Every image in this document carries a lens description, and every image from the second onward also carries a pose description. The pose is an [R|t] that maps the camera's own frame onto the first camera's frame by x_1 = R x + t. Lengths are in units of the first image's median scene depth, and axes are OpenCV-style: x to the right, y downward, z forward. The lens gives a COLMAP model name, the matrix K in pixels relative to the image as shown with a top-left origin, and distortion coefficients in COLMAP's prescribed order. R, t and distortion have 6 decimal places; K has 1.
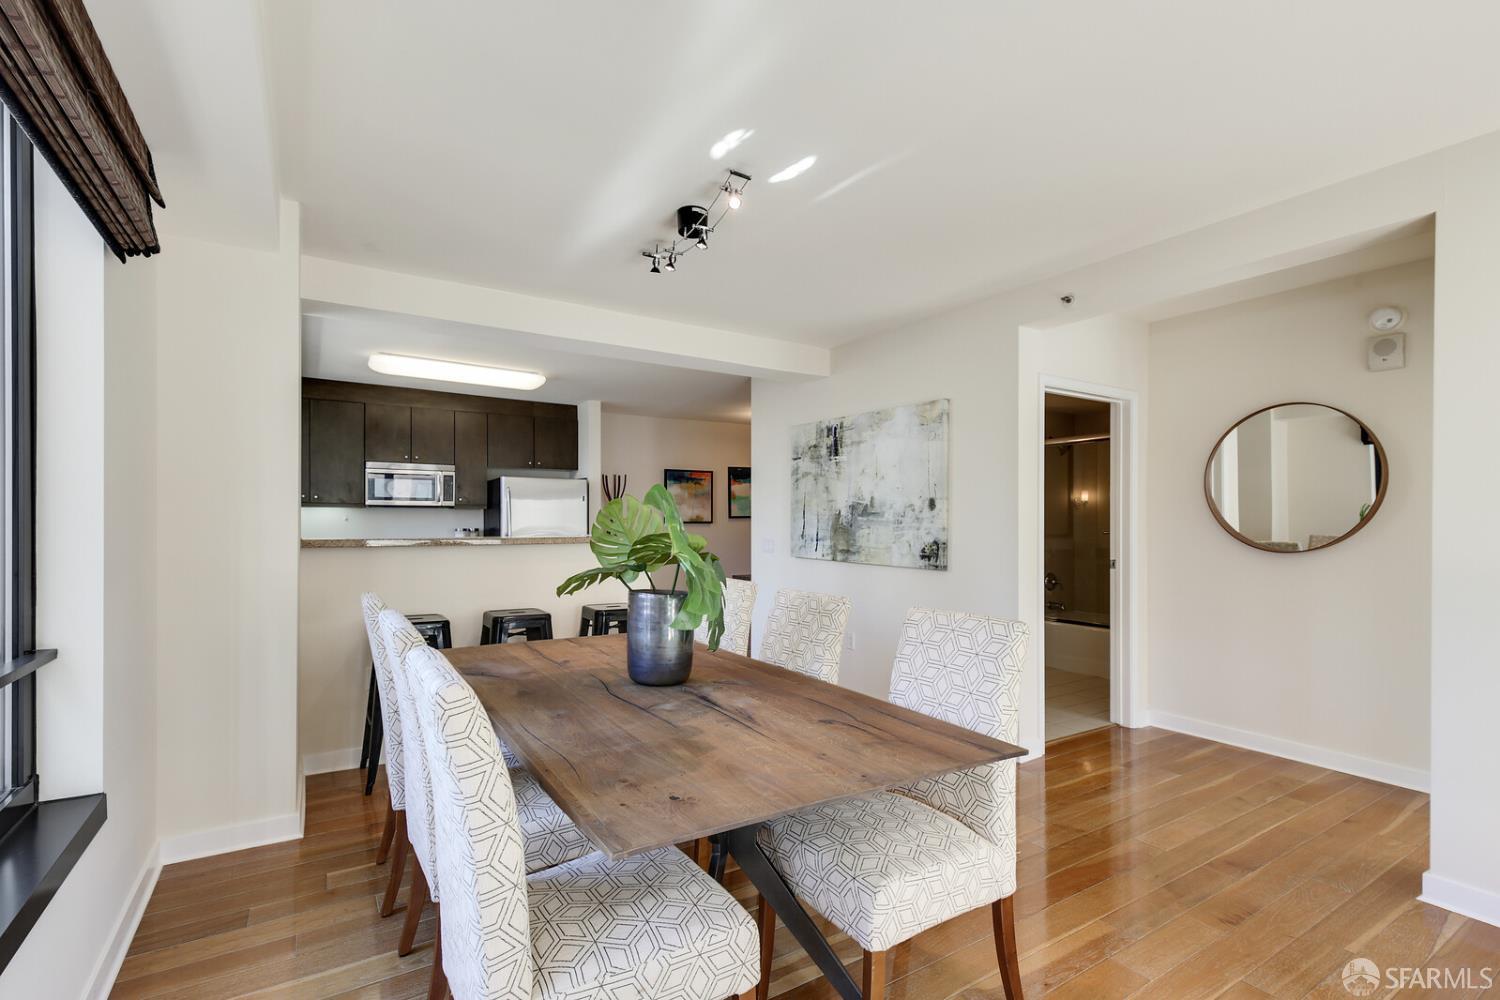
lens RADIAL K [[684.0, 0, 760.2], [0, 684.0, 521.7], [0, 0, 1]] dist [0.009746, -0.000311]
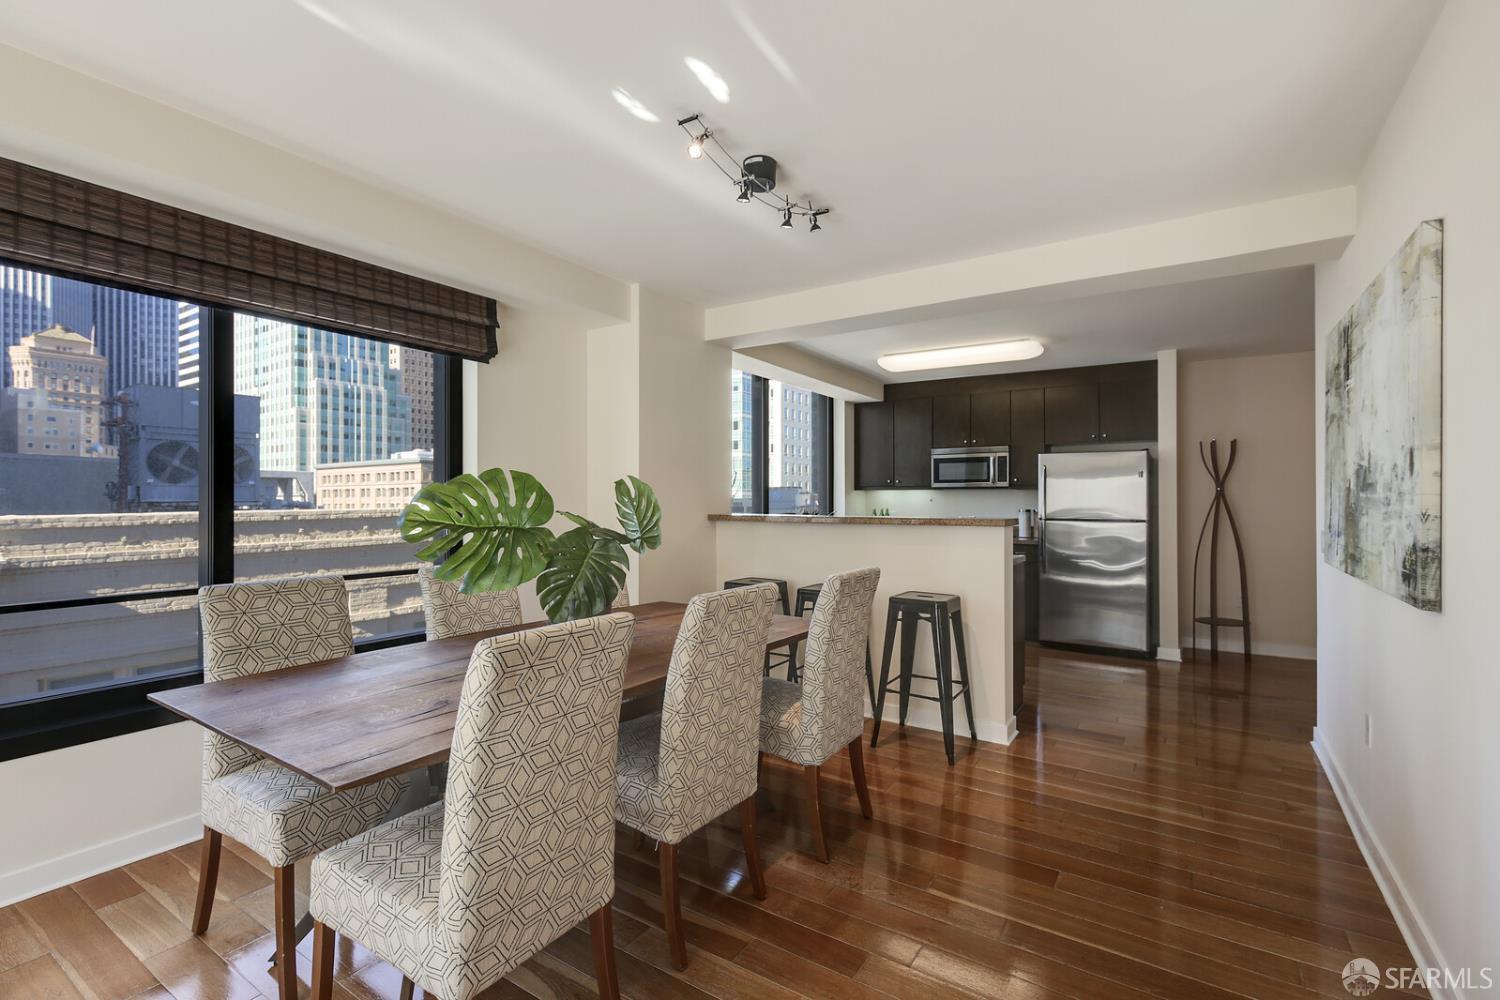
lens RADIAL K [[684.0, 0, 761.9], [0, 684.0, 501.6], [0, 0, 1]] dist [0.009746, -0.000311]
pose [[0.412260, -0.000928, -0.911066, 0.420556], [-0.001799, 0.999997, -0.001833, 0.001615], [0.911064, 0.002395, 0.412257, 0.358622]]
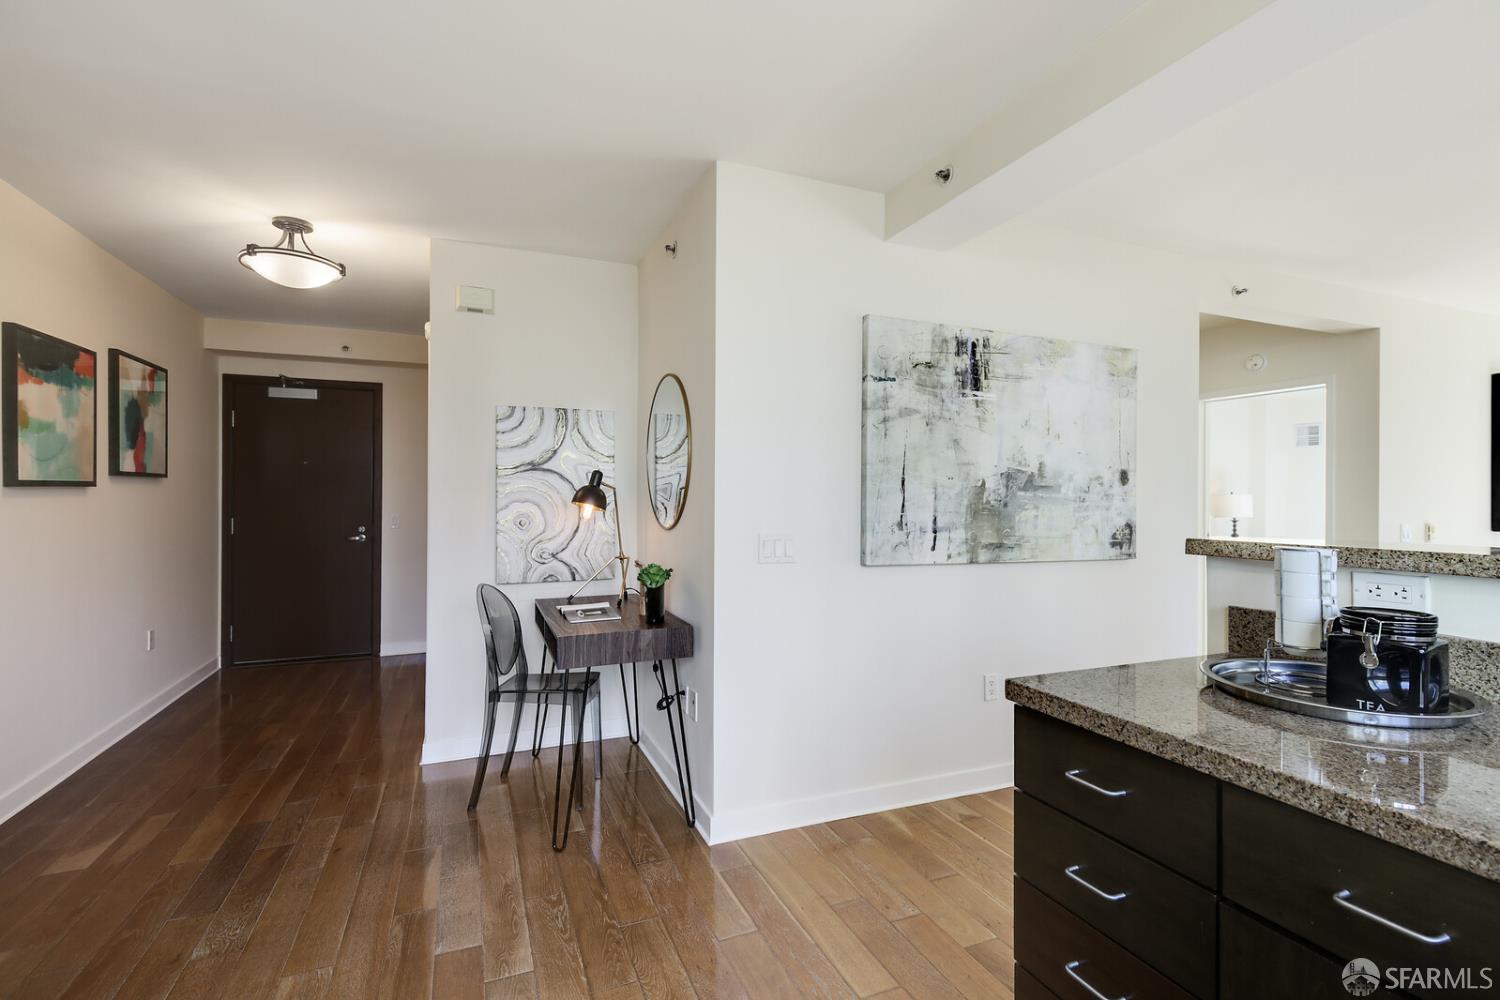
lens RADIAL K [[684.0, 0, 746.8], [0, 684.0, 503.3], [0, 0, 1]] dist [0.009746, -0.000311]
pose [[0.190256, 0.001330, 0.981734, -0.530845], [-0.000439, 0.999999, -0.001270, 0.004846], [-0.981734, -0.000190, 0.190257, 1.096835]]
